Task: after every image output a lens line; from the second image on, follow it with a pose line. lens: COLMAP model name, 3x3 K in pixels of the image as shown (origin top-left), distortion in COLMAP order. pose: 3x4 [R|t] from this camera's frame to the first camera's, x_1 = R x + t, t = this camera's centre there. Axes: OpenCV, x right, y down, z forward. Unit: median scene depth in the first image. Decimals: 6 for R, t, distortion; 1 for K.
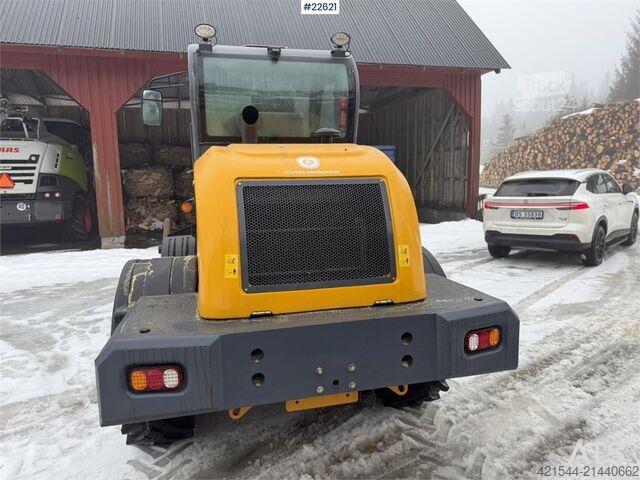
lens RADIAL K [[449.7, 0, 323.0], [0, 449.7, 240.4], [0, 0, 1]] dist [0.059948, -0.081727]
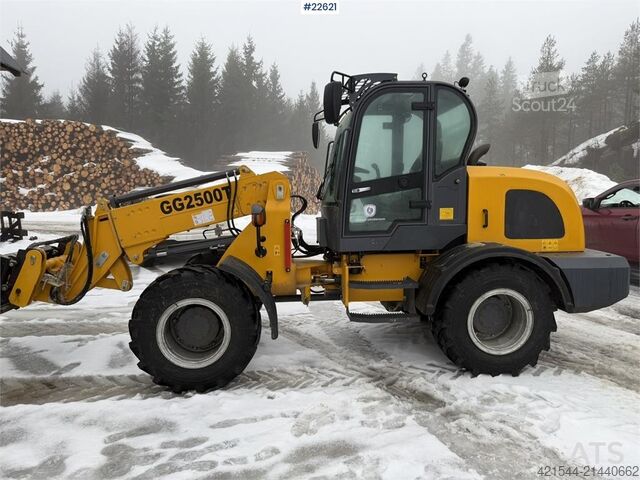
lens RADIAL K [[445.6, 0, 319.0], [0, 445.6, 244.9], [0, 0, 1]] dist [0.048451, -0.057747]
pose [[0.165539, -0.090274, 0.982063, -0.467389], [0.122420, 0.989981, 0.070366, -0.030422], [-0.978576, 0.108575, 0.174932, 0.332776]]
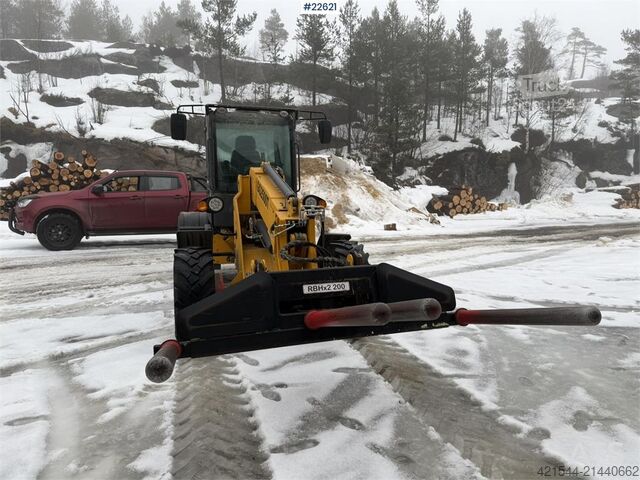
lens RADIAL K [[450.2, 0, 320.0], [0, 450.2, 240.0], [0, 0, 1]] dist [0.052314, -0.068279]
pose [[-0.999593, 0.018884, -0.021378, -0.118875], [0.012576, 0.964463, 0.263917, -0.124066], [0.025603, 0.263541, -0.964308, 0.927713]]
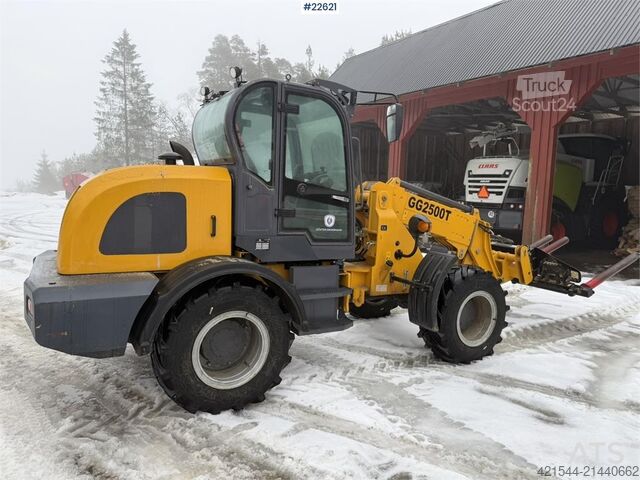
lens RADIAL K [[453.8, 0, 326.3], [0, 453.8, 239.3], [0, 0, 1]] dist [0.020142, -0.025099]
pose [[0.268618, 0.138974, -0.953169, 0.358507], [-0.169129, 0.980969, 0.095364, -0.051272], [0.948282, 0.135592, 0.287011, 0.269871]]
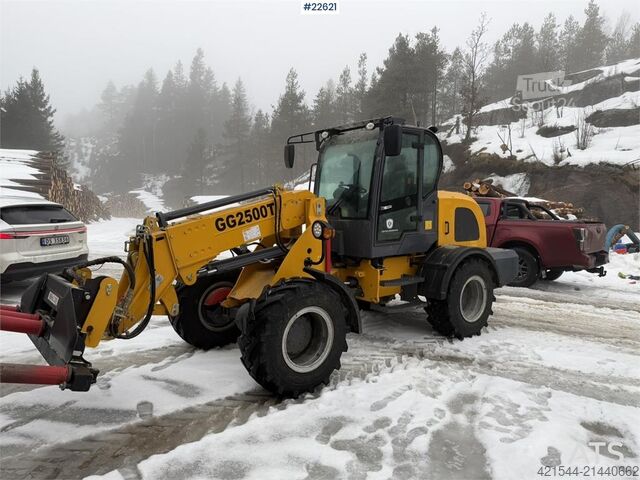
lens RADIAL K [[450.2, 0, 320.0], [0, 450.2, 240.0], [0, 0, 1]] dist [0.052314, -0.068279]
pose [[-0.417293, -0.055714, 0.907063, -0.492935], [0.117619, 0.986413, 0.114699, -0.073022], [-0.901128, 0.154551, -0.405070, 0.610514]]
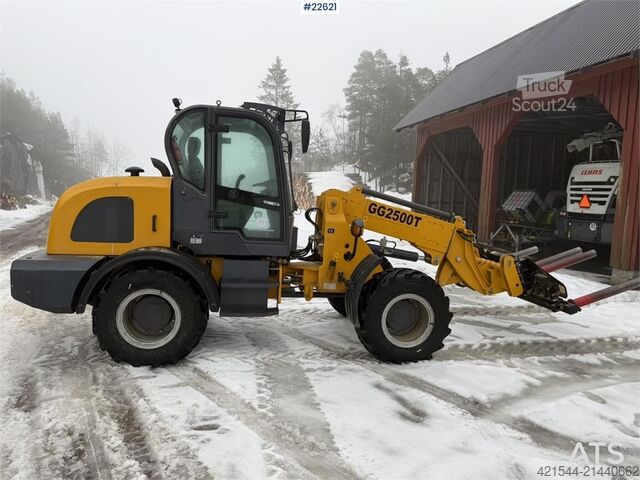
lens RADIAL K [[449.6, 0, 319.3], [0, 449.6, 249.5], [0, 0, 1]] dist [0.073894, -0.114249]
pose [[-0.082713, 0.141324, -0.986502, 0.426093], [-0.164071, 0.974455, 0.153355, -0.080913], [0.982975, 0.174541, -0.057413, 0.461444]]
